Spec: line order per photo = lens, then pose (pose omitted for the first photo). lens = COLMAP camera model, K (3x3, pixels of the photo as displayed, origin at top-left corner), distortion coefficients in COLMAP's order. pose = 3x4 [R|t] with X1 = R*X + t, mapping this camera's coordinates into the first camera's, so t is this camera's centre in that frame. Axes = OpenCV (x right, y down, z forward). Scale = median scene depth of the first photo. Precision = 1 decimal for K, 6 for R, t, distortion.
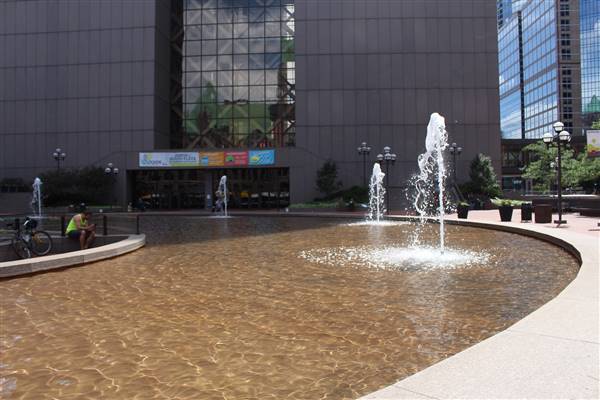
lens RADIAL K [[502.5, 0, 300.0], [0, 502.5, 200.0], [0, 0, 1]] dist [-0.147228, 0.119796]
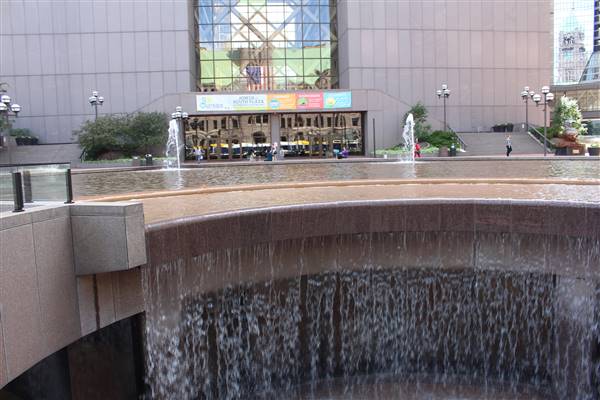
lens RADIAL K [[502.5, 0, 300.0], [0, 502.5, 200.0], [0, 0, 1]] dist [-0.147228, 0.119796]
pose [[0.985307, -0.035771, 0.167007, -0.296093], [0.019539, 0.995010, 0.097847, 0.006104], [-0.169674, -0.093146, 0.981089, 0.094755]]
